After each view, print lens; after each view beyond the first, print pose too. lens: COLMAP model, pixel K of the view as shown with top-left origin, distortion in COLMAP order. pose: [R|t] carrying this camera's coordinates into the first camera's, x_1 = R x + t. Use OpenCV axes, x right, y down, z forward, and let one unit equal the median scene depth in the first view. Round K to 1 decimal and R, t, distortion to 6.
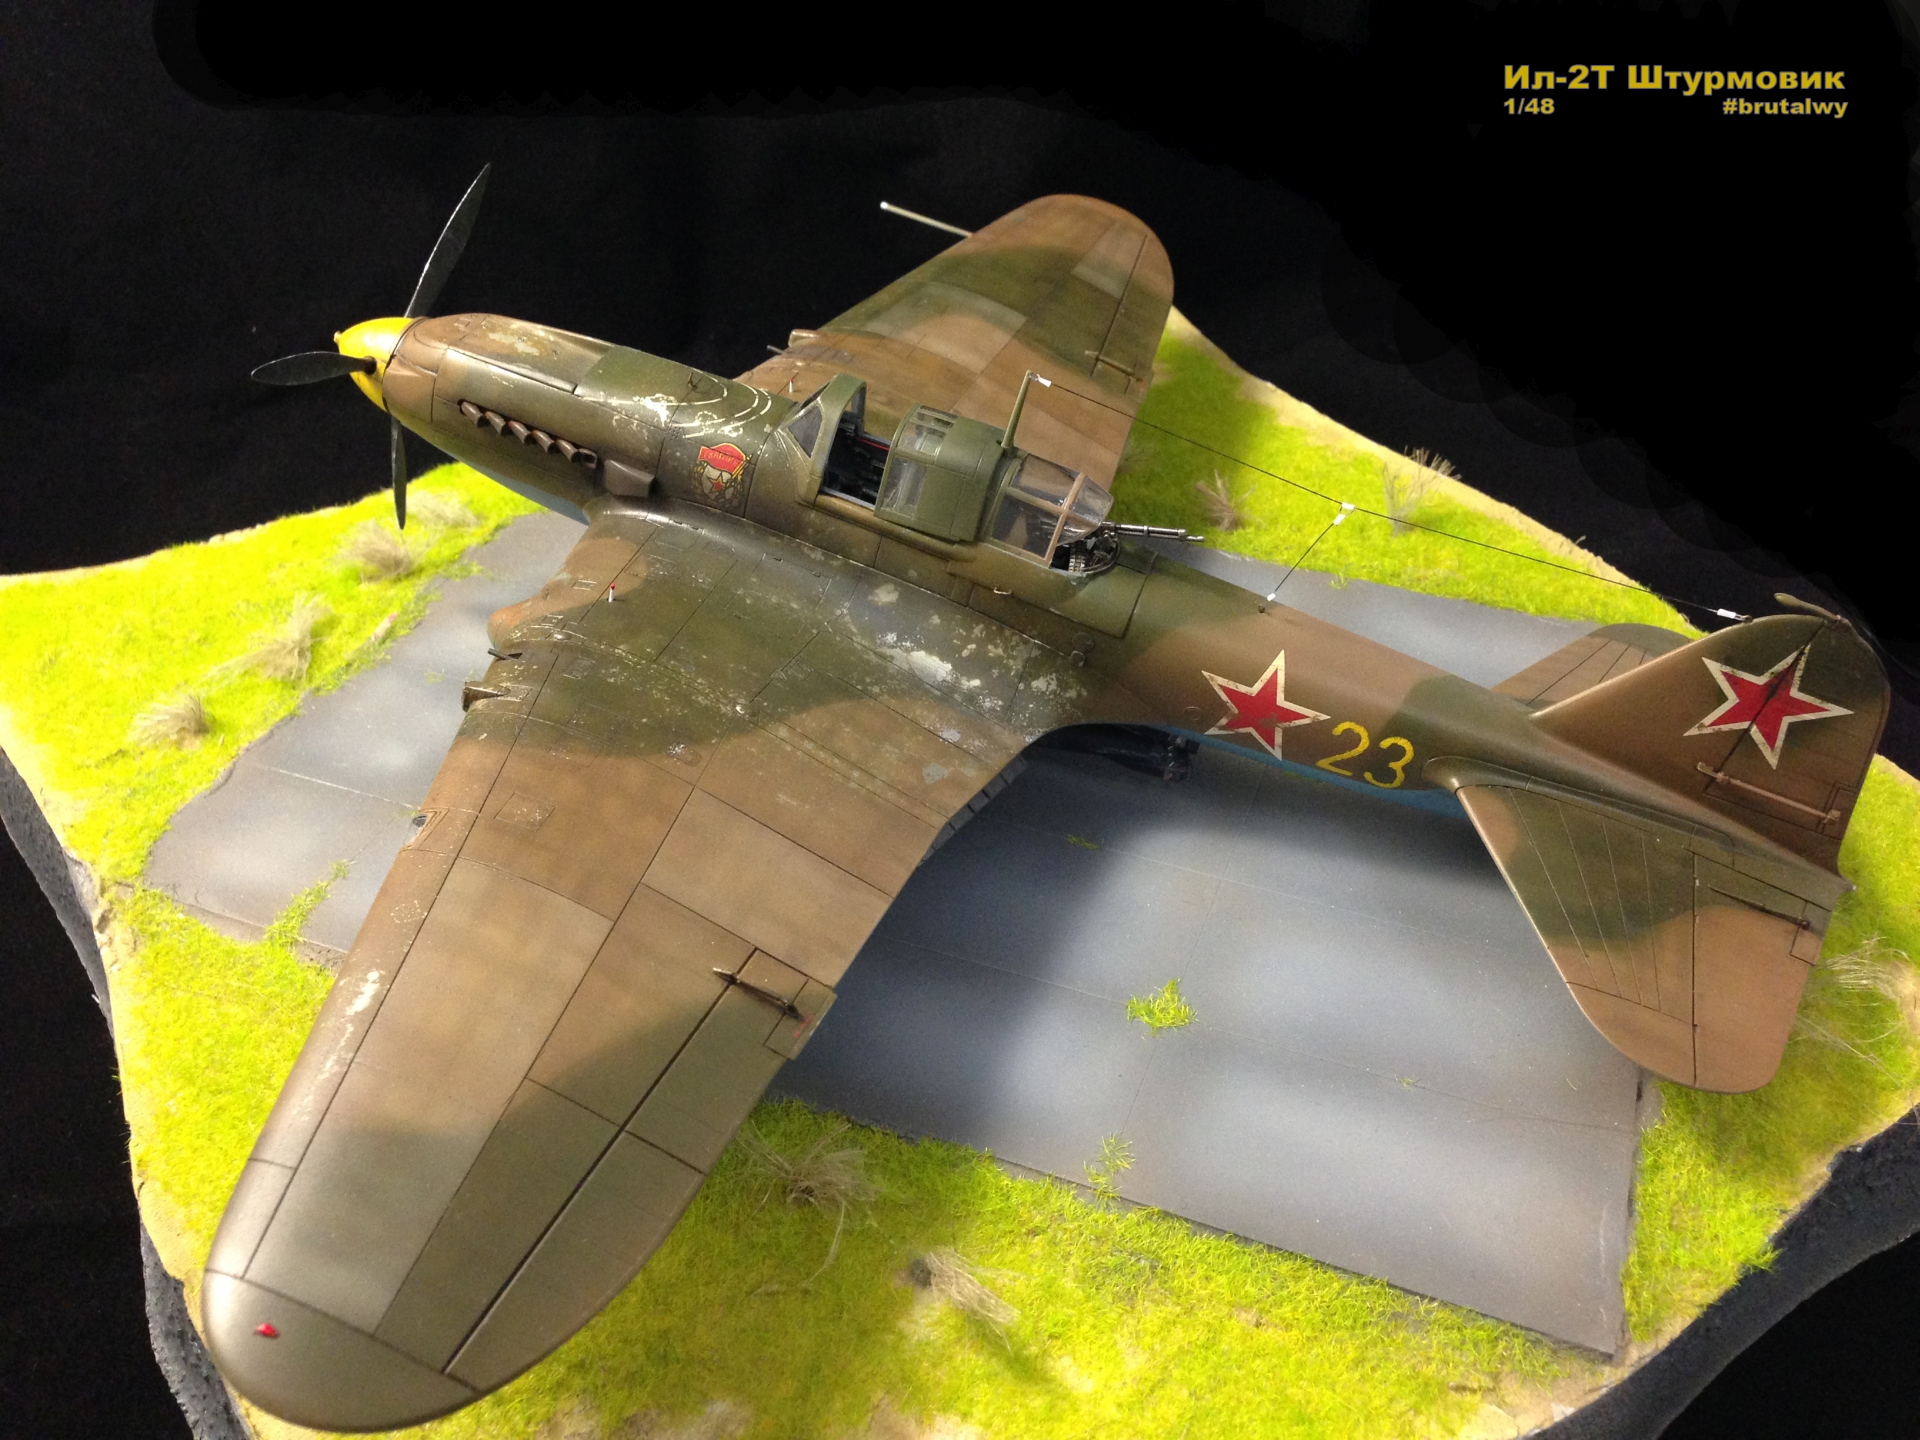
lens RADIAL K [[1824.7, 0, 960.0], [0, 1824.7, 720.0], [0, 0, 1]] dist [0.131864, -0.269942]
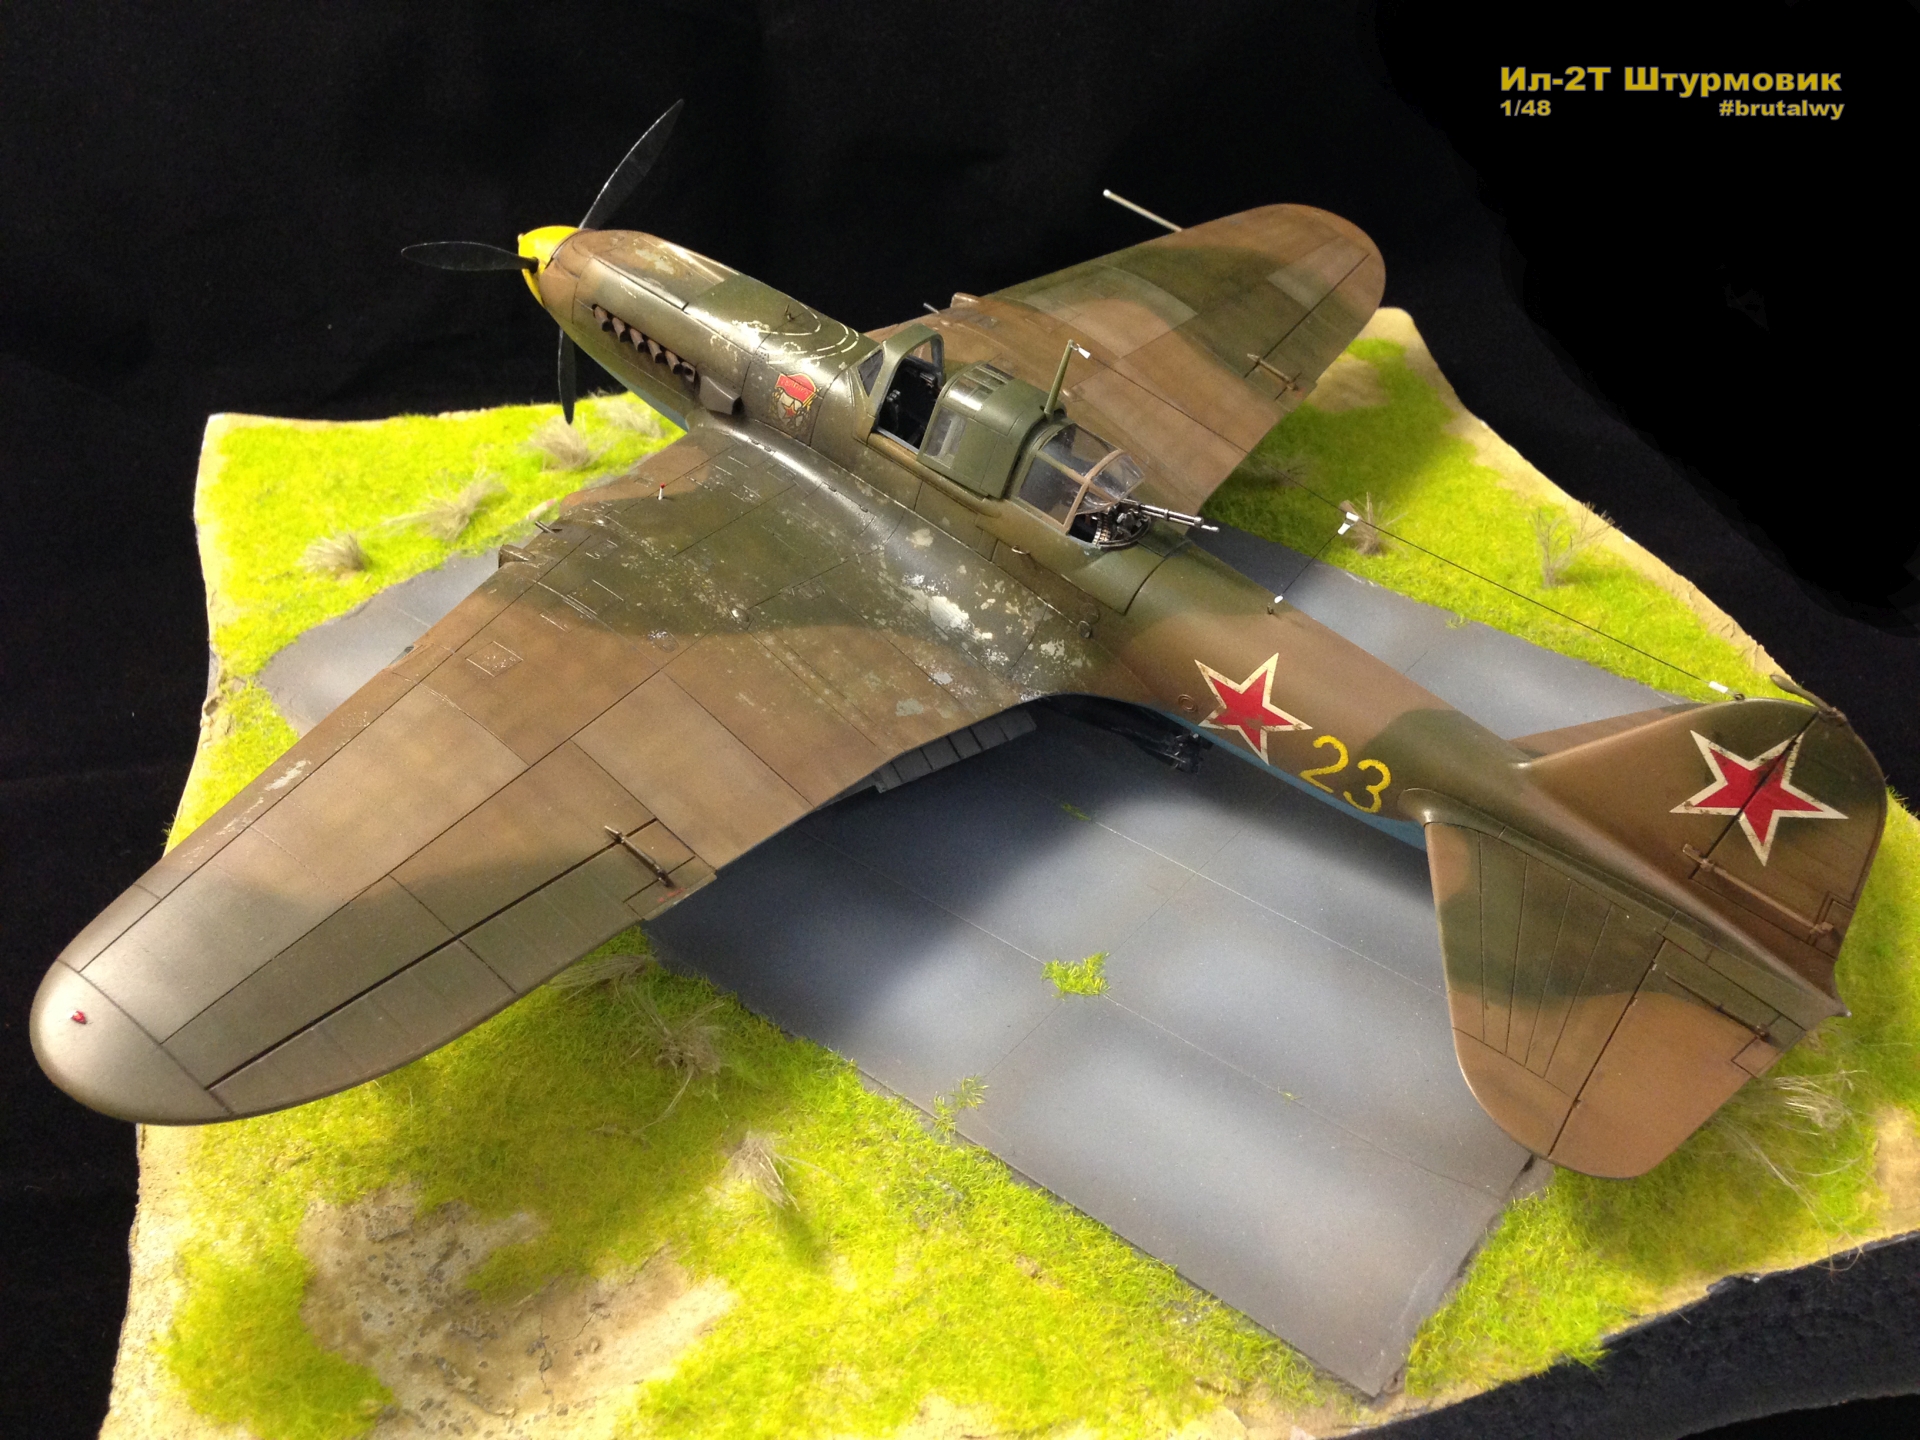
lens RADIAL K [[1824.7, 0, 960.0], [0, 1824.7, 720.0], [0, 0, 1]] dist [0.131864, -0.269942]
pose [[0.952932, 0.182060, -0.242435, 0.259386], [-0.185412, 0.982619, 0.009117, 0.020413], [0.239881, 0.036262, 0.970125, -0.005235]]
